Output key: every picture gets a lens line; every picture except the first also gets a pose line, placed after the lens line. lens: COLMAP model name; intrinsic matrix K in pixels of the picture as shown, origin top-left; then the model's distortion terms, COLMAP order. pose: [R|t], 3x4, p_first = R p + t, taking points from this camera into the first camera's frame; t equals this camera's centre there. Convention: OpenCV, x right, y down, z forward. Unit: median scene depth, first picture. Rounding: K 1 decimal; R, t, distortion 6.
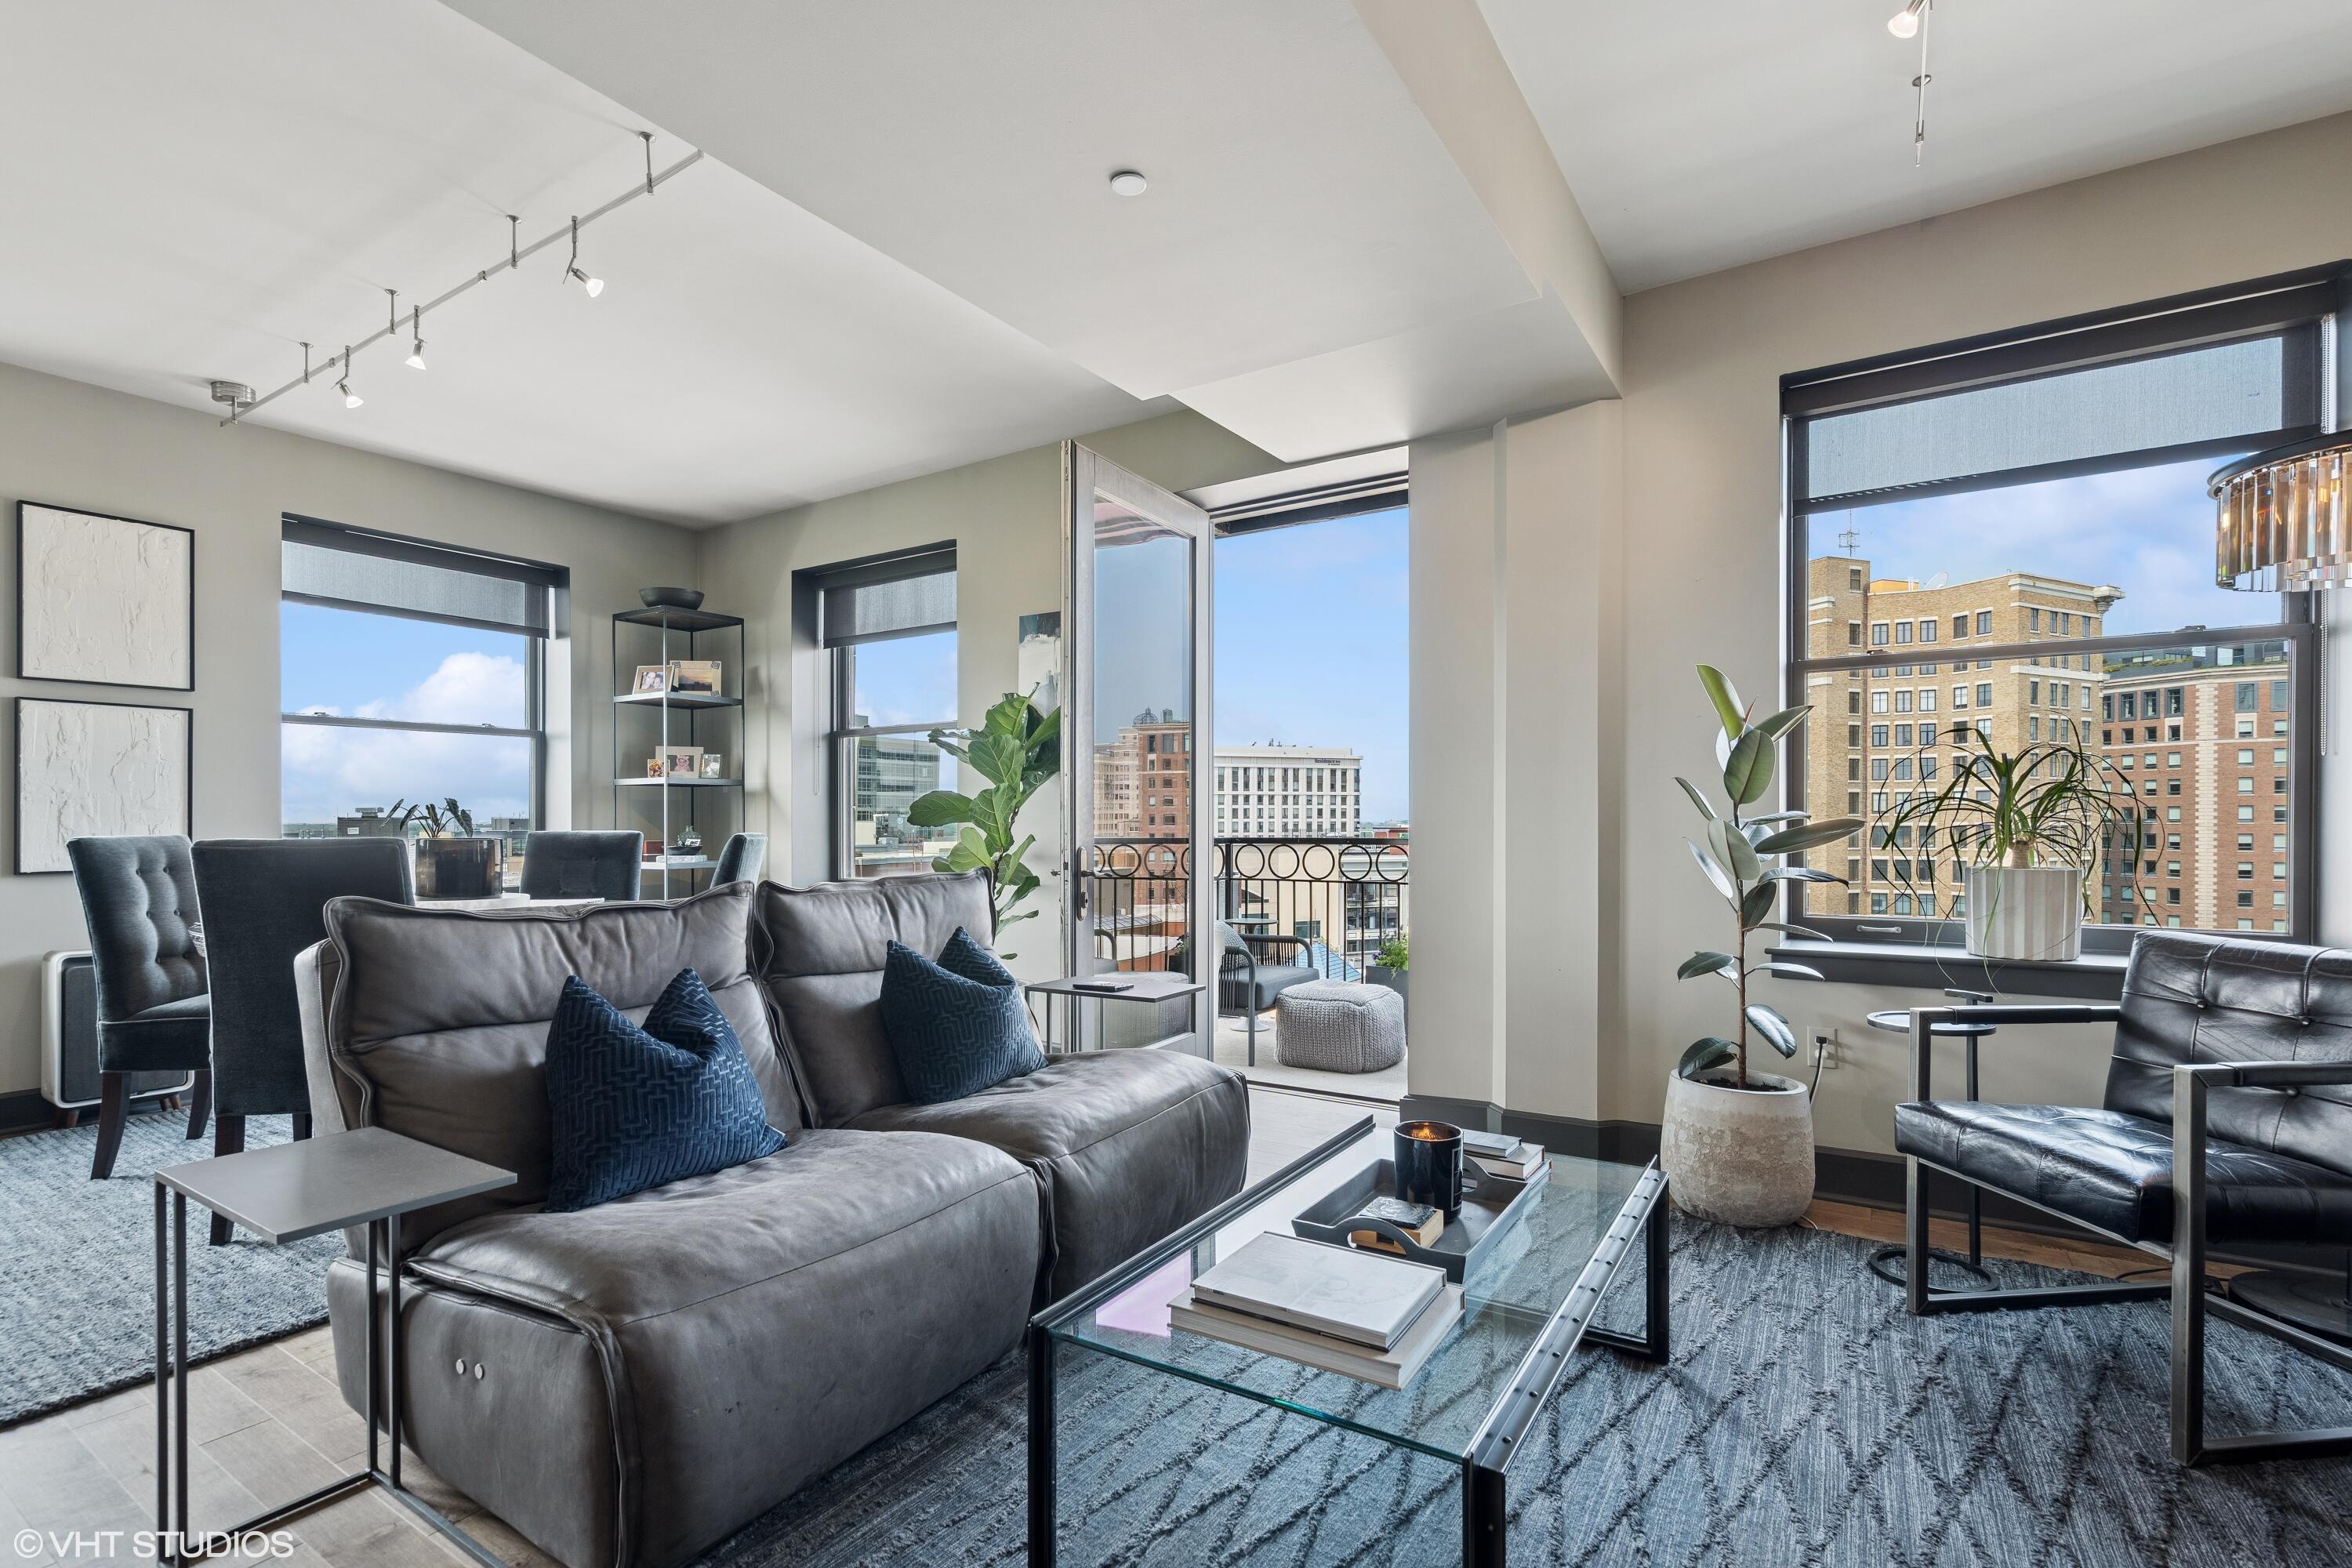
lens RADIAL K [[1121.3, 0, 1137.2], [0, 1121.3, 834.4], [0, 0, 1]] dist [-0.010235, 0.002861]
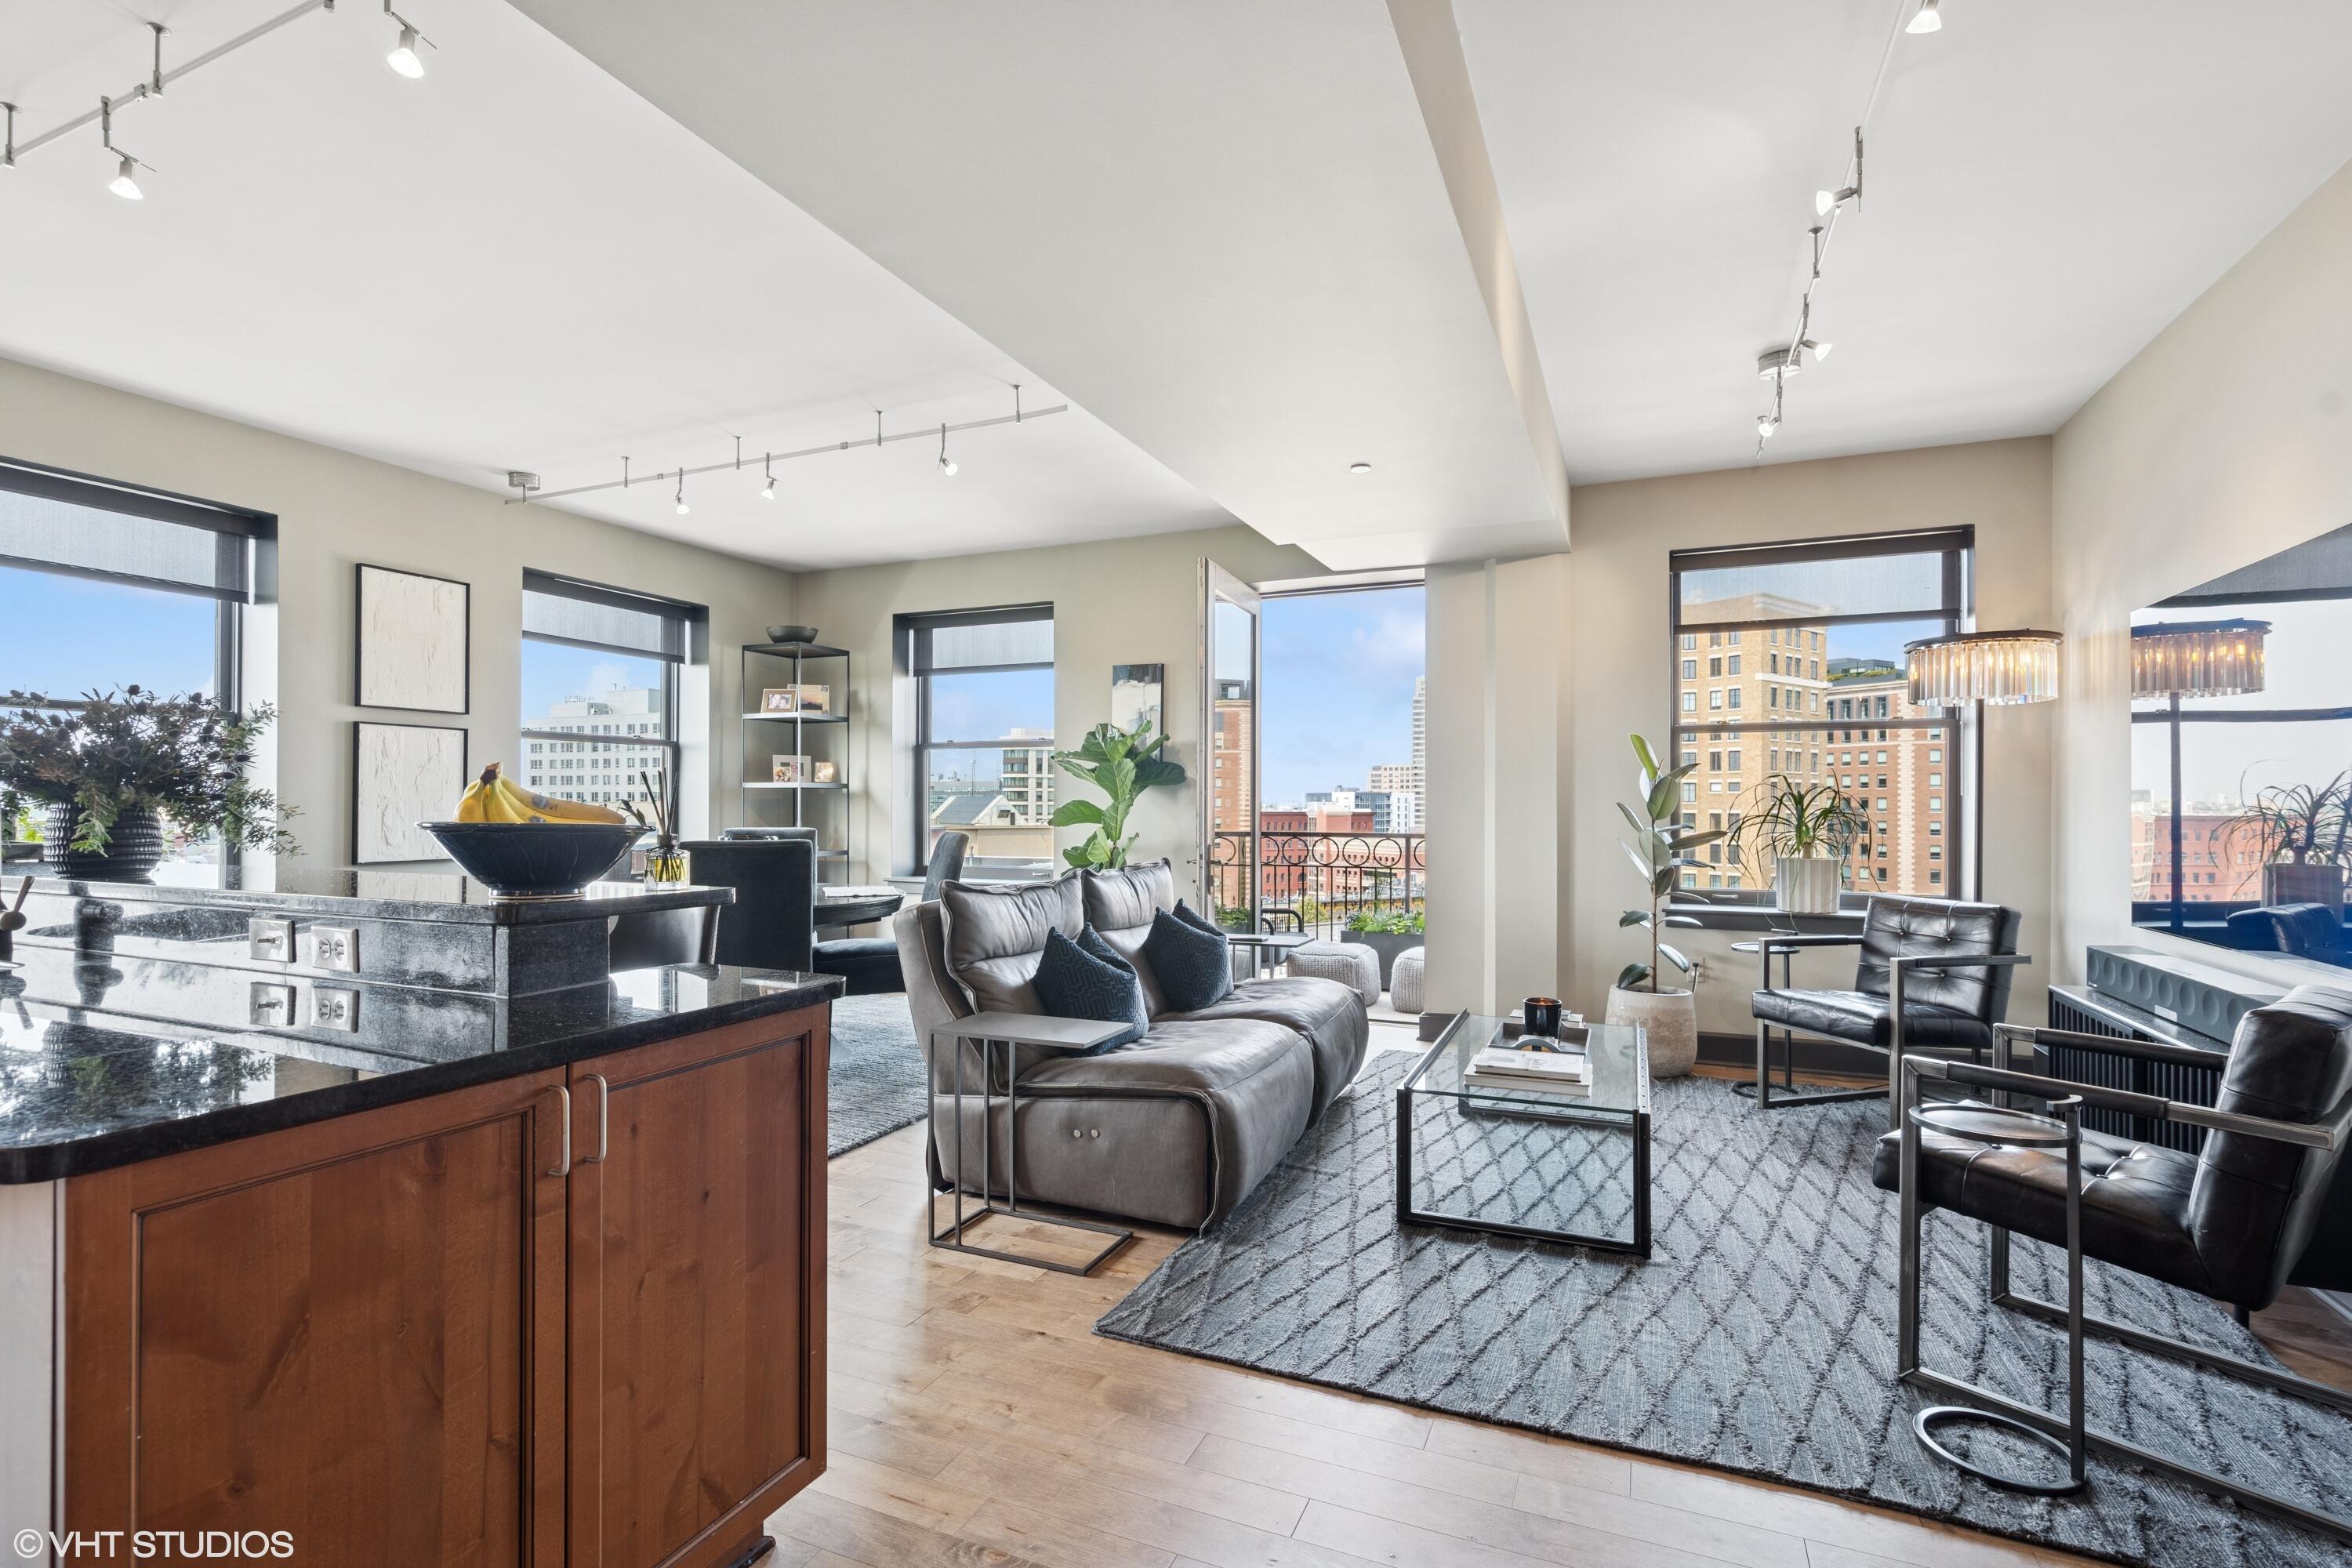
lens RADIAL K [[1121.3, 0, 1131.2], [0, 1121.3, 803.2], [0, 0, 1]] dist [-0.010235, 0.002861]
pose [[0.987506, 0.006471, 0.157450, -0.435806], [-0.004693, 0.999921, -0.011662, -0.026667], [-0.157513, 0.010778, 0.987458, -0.457390]]
